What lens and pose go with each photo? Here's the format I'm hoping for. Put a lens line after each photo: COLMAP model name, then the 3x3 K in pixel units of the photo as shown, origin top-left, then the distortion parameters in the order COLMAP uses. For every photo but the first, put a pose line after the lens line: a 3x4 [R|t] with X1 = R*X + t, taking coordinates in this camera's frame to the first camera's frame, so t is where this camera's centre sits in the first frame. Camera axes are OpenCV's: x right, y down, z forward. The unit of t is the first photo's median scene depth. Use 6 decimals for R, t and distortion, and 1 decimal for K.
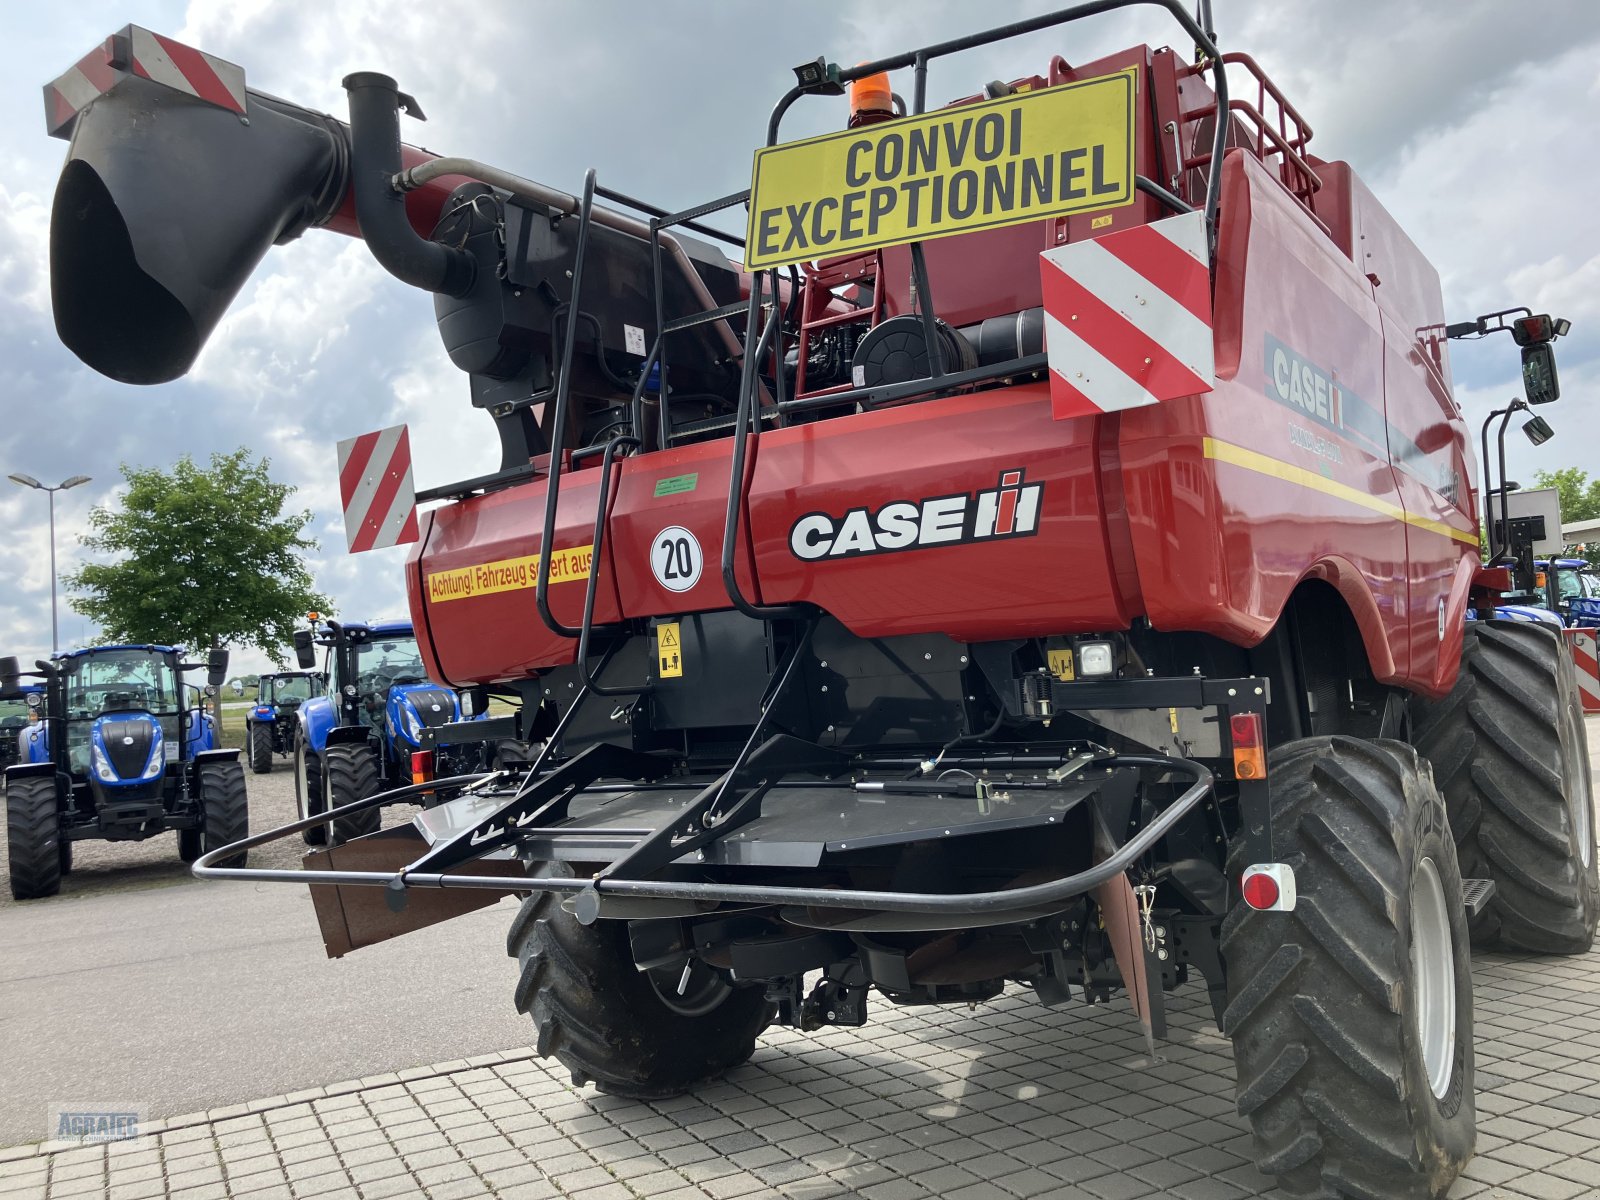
lens RADIAL K [[1334.3, 0, 798.0], [0, 1334.3, 503.3], [0, 0, 1]] dist [-0.062344, 0.129442]
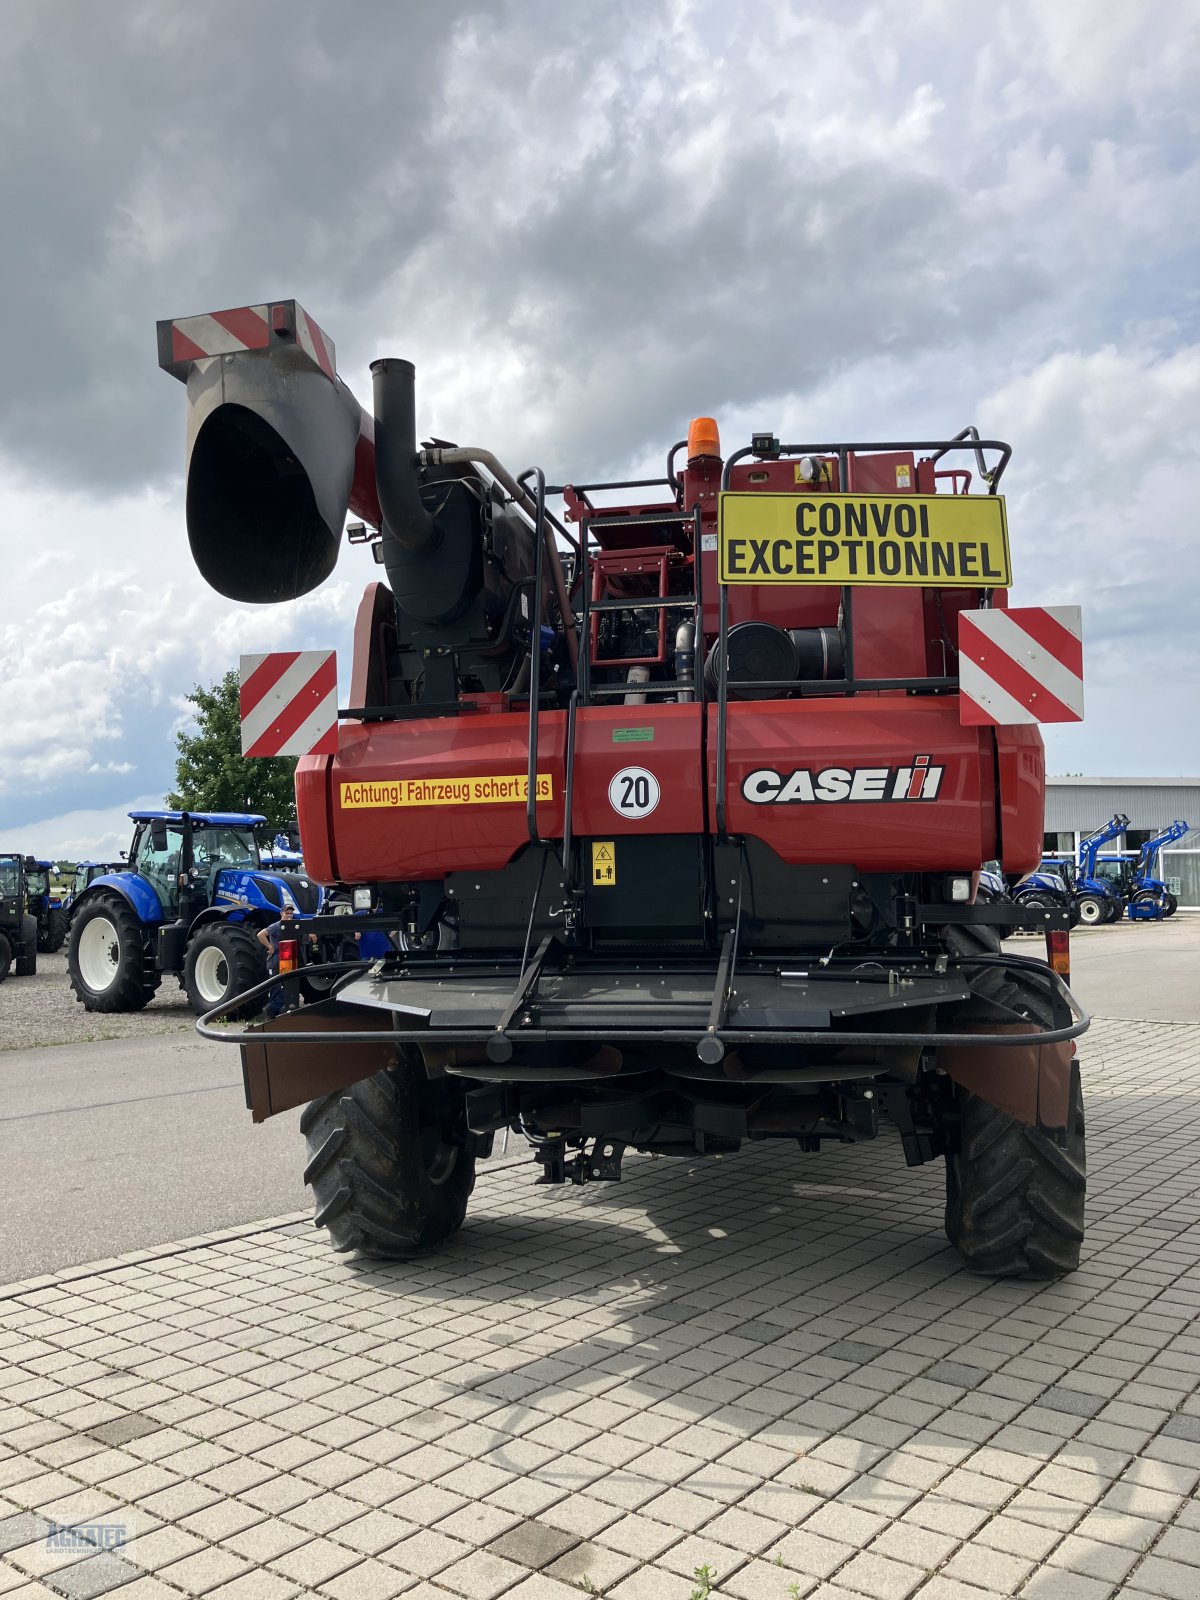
lens RADIAL K [[1301.6, 0, 598.3], [0, 1301.6, 670.1], [0, 0, 1]] dist [0.003803, 0.000014]
pose [[0.910631, 0.122581, 0.394621, -0.681833], [-0.100748, 0.992030, -0.075666, 0.024796], [-0.400751, 0.029147, 0.915723, -0.151516]]
